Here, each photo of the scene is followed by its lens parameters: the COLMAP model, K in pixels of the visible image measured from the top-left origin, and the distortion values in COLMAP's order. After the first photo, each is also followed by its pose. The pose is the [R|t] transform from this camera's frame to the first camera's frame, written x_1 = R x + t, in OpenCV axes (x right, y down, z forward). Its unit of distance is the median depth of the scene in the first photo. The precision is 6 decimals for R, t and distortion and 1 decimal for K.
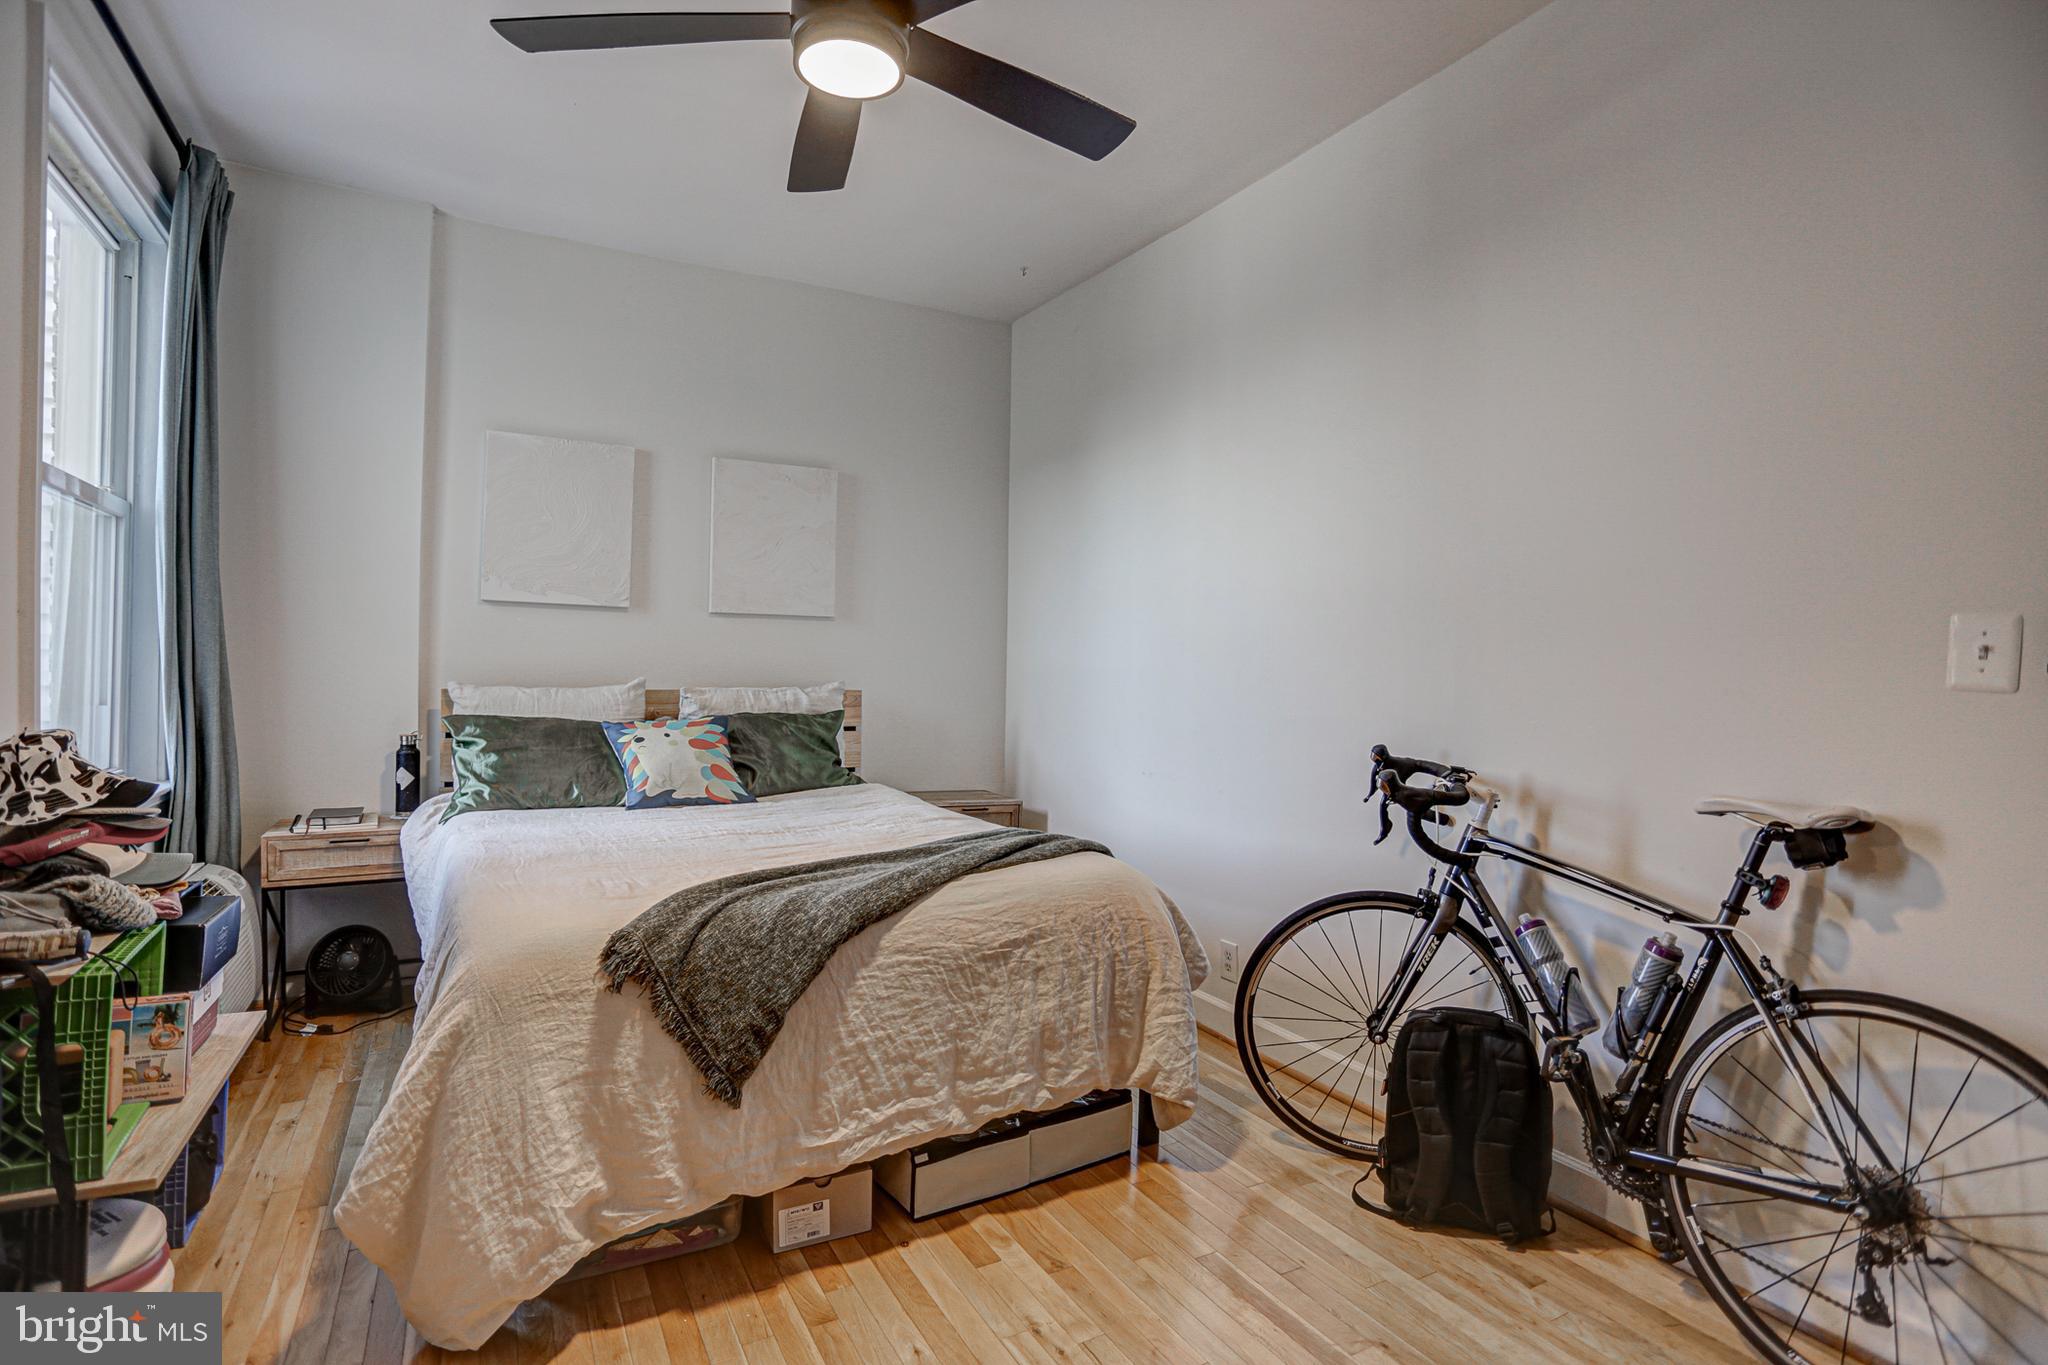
lens RADIAL K [[1007.7, 0, 1018.4], [0, 1007.7, 674.7], [0, 0, 1]] dist [-0.063837, 0.024686]
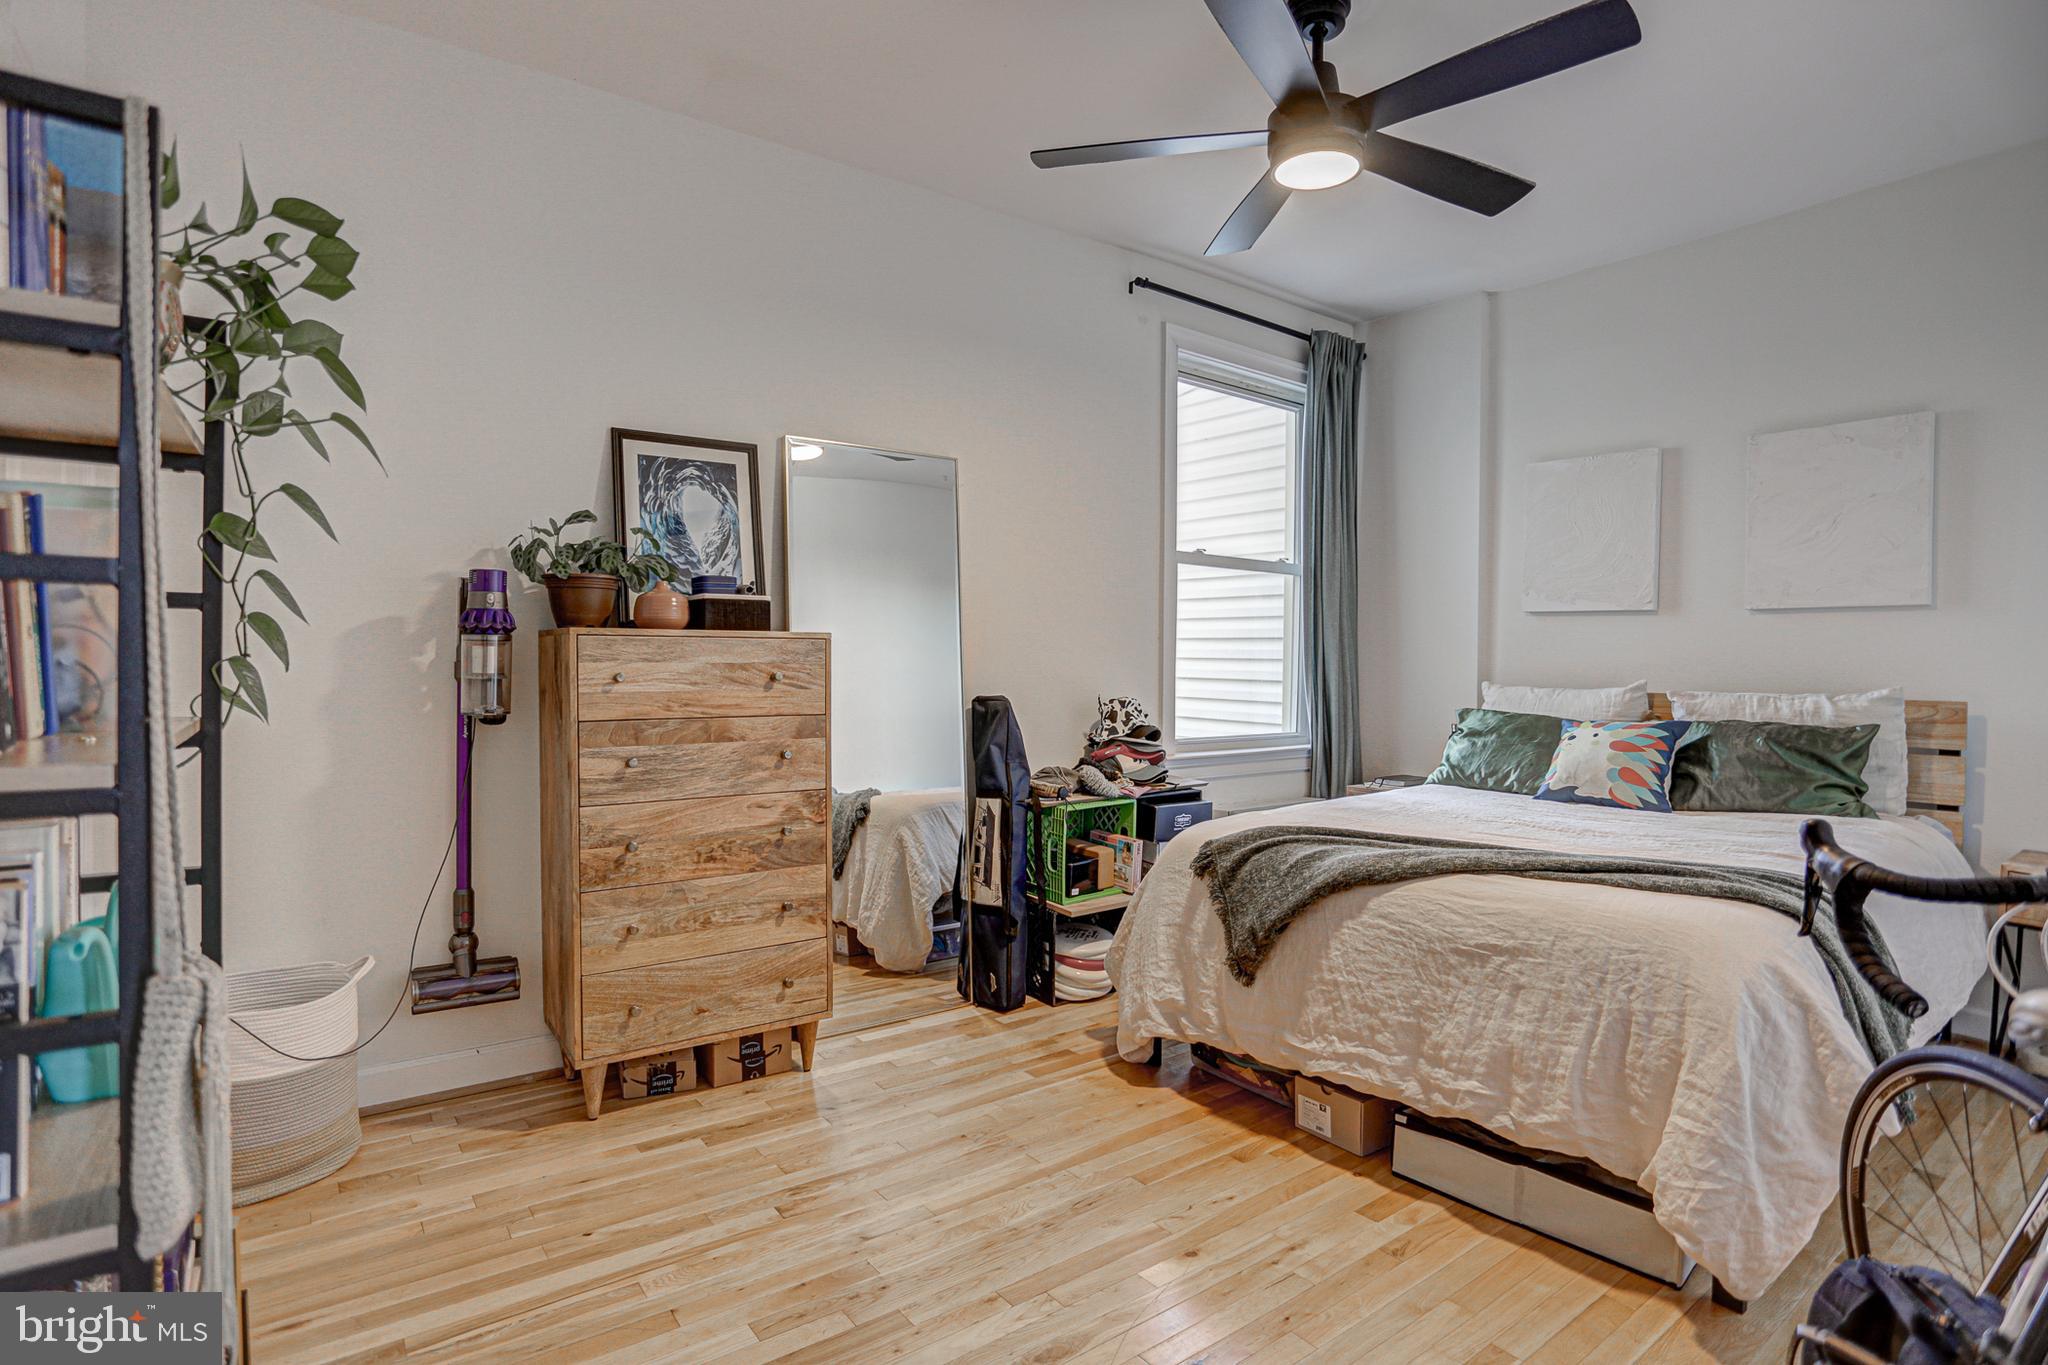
lens RADIAL K [[1007.7, 0, 1018.7], [0, 1007.7, 682.2], [0, 0, 1]] dist [-0.063837, 0.024686]
pose [[0.139604, 0.006218, -0.990188, 0.884048], [-0.016015, 0.999864, 0.004021, 0.018425], [0.990078, 0.015296, 0.139685, 0.429029]]
